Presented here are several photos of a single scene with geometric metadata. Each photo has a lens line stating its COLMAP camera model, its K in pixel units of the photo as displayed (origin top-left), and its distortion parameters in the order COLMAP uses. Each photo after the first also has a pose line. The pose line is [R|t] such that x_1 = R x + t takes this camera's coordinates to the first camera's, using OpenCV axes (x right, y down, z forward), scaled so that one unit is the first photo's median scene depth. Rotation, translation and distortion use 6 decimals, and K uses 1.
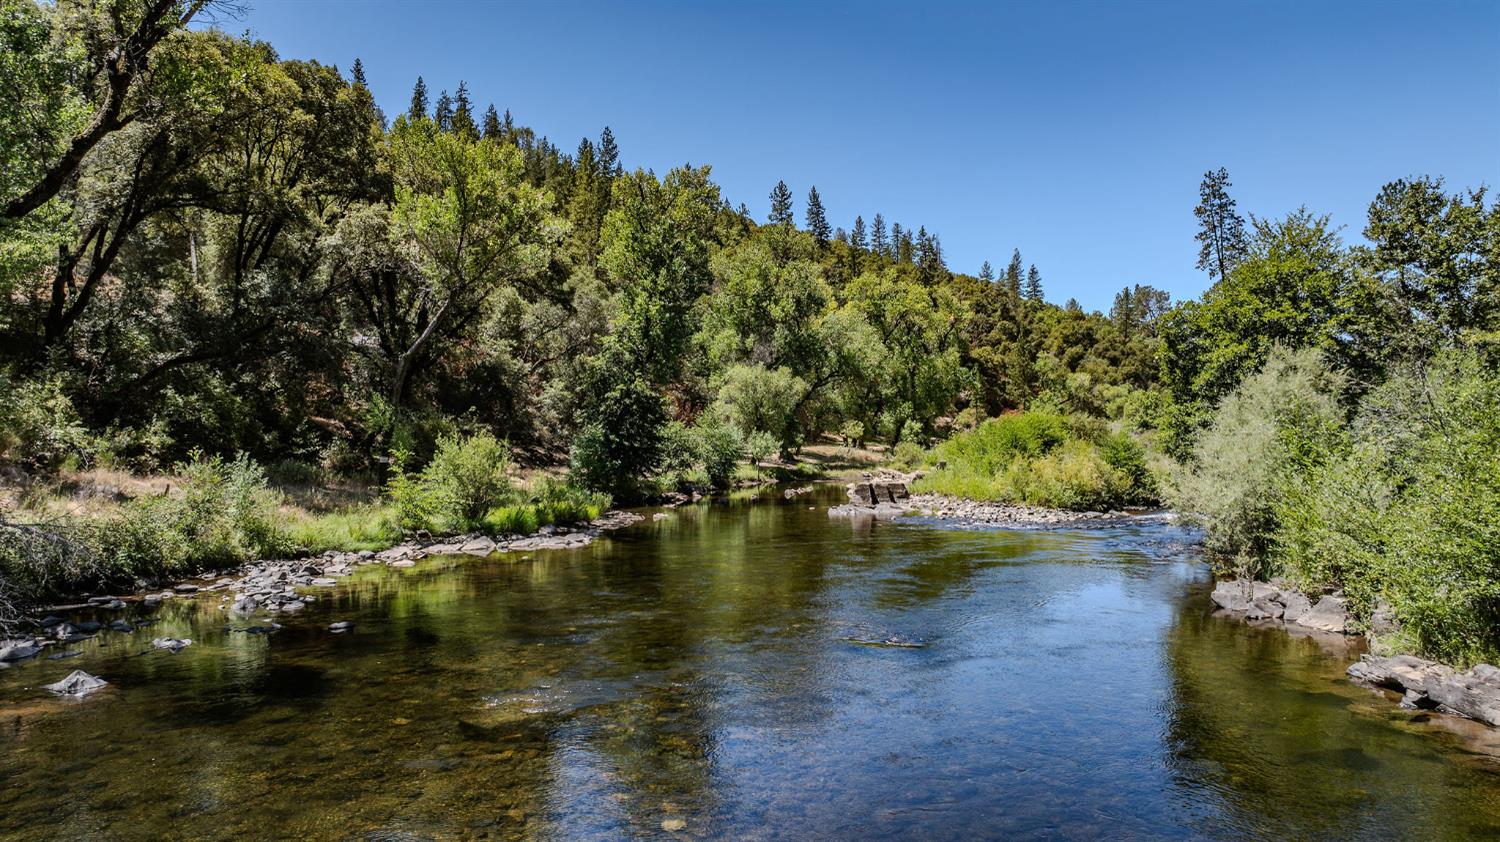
lens RADIAL K [[1039.6, 0, 750.2], [0, 1039.6, 419.1], [0, 0, 1]] dist [-0.040798, 0.033717]
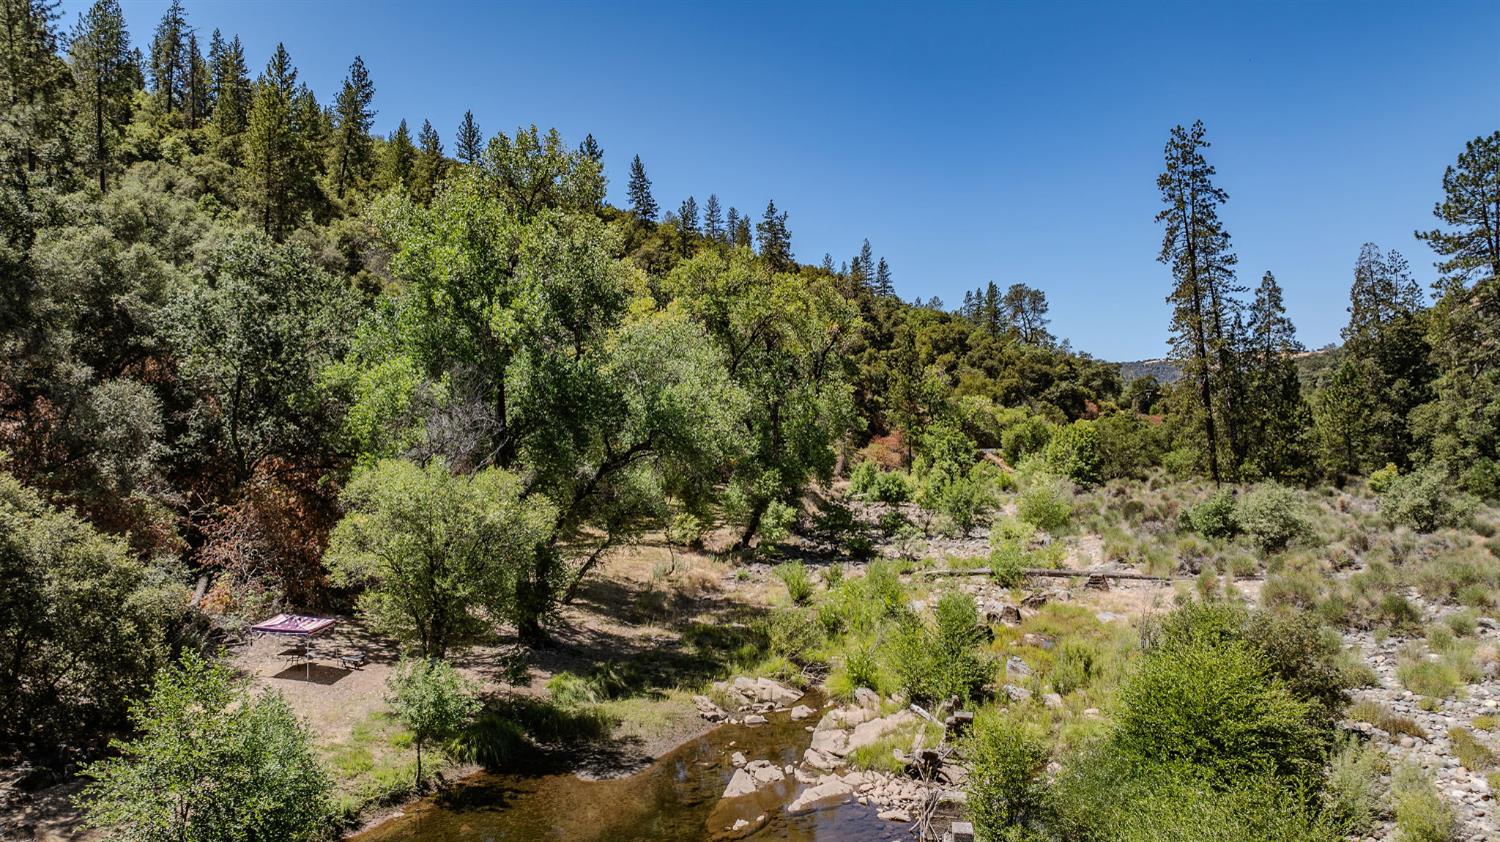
lens RADIAL K [[1039.6, 0, 744.6], [0, 1039.6, 422.0], [0, 0, 1]] dist [-0.040798, 0.033717]
pose [[0.987559, 0.002634, 0.157228, 0.056560], [-0.004387, 0.999932, 0.010803, -0.066366], [-0.157189, -0.011359, 0.987503, 0.553449]]
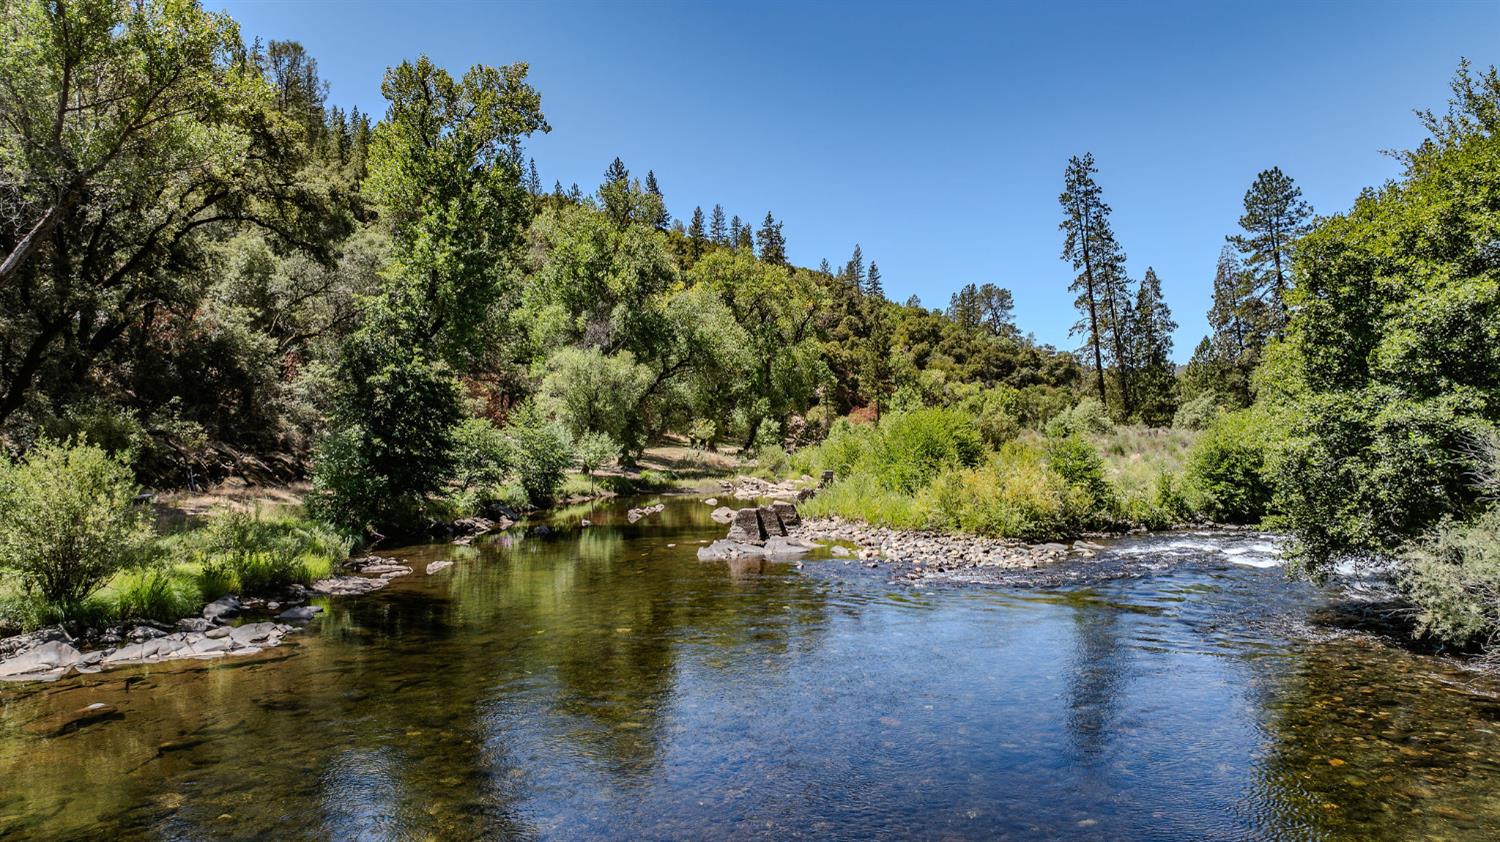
lens RADIAL K [[1039.6, 0, 748.5], [0, 1039.6, 418.5], [0, 0, 1]] dist [-0.040798, 0.033717]
pose [[0.987474, 0.003022, 0.157752, 0.000549], [-0.003214, 0.999994, 0.000958, 0.000447], [-0.157748, -0.001453, 0.987478, 0.180874]]
